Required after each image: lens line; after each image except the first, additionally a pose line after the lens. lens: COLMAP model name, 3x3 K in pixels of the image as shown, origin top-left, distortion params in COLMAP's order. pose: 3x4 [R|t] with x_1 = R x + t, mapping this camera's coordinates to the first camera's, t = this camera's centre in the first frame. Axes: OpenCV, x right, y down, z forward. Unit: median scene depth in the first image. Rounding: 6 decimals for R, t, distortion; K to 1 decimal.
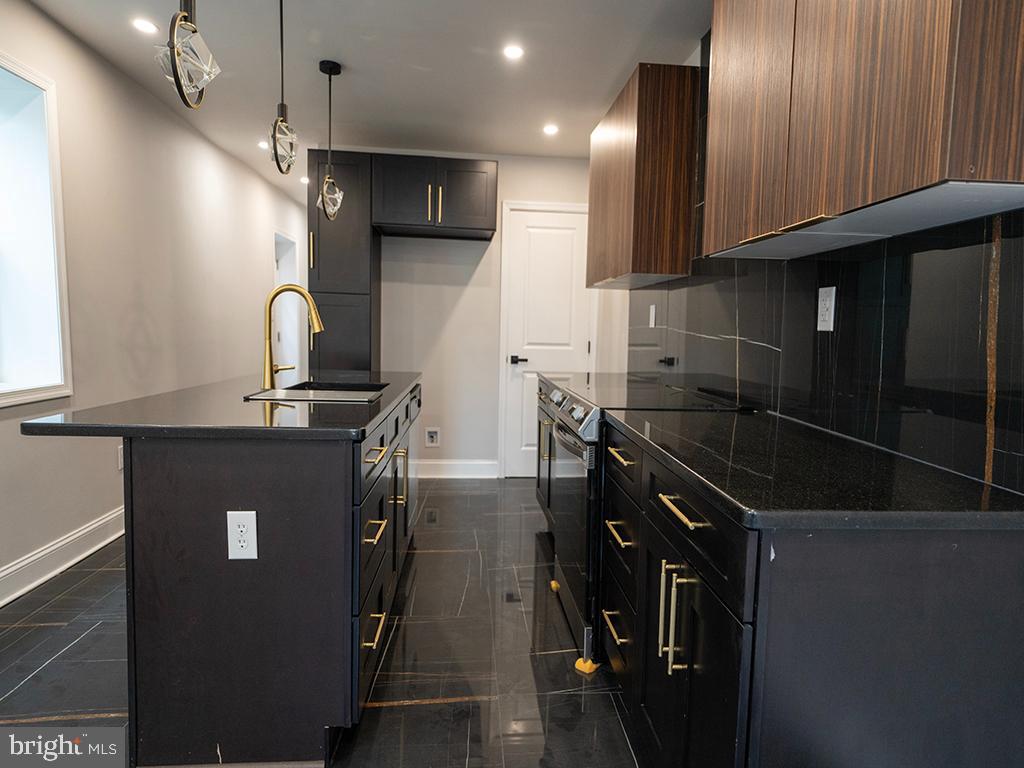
lens RADIAL K [[600.6, 0, 510.9], [0, 600.6, 416.6], [0, 0, 1]] dist [-0.003030, 0.000433]
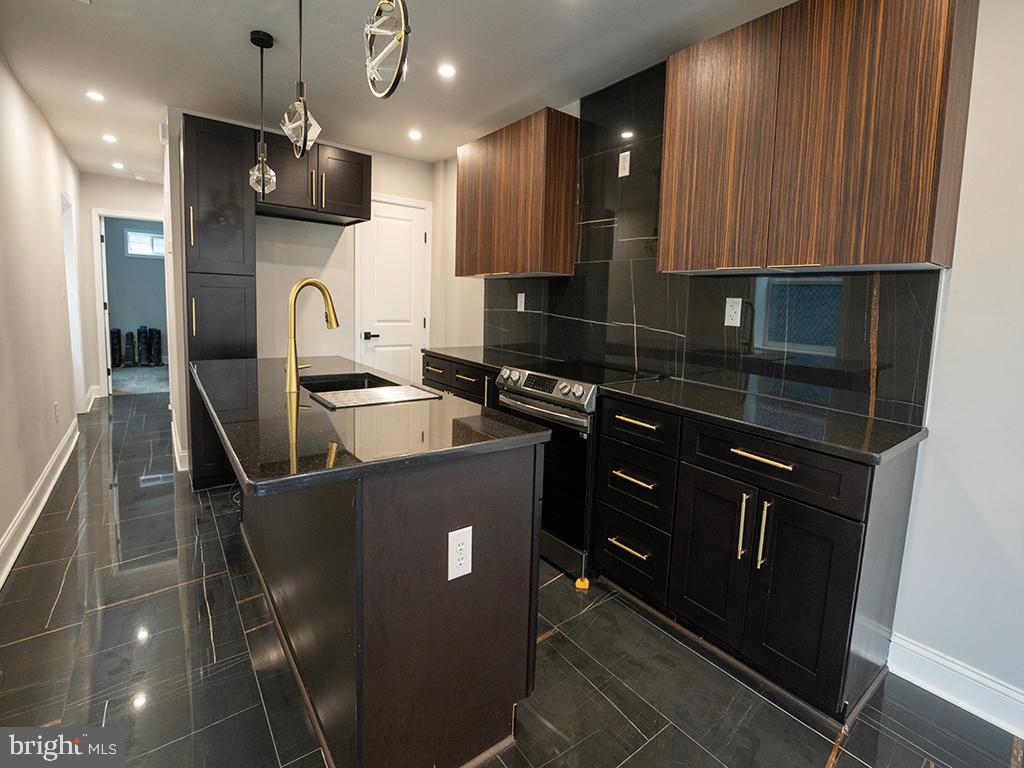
lens RADIAL K [[494.6, 0, 512.0], [0, 494.6, 384.0], [0, 0, 1]] dist [-0.027606, 0.000136]
pose [[0.845288, -0.078890, 0.528456, -0.414457], [0.060234, 0.996805, 0.052461, -0.061375], [-0.530906, -0.012513, 0.847339, 0.145833]]
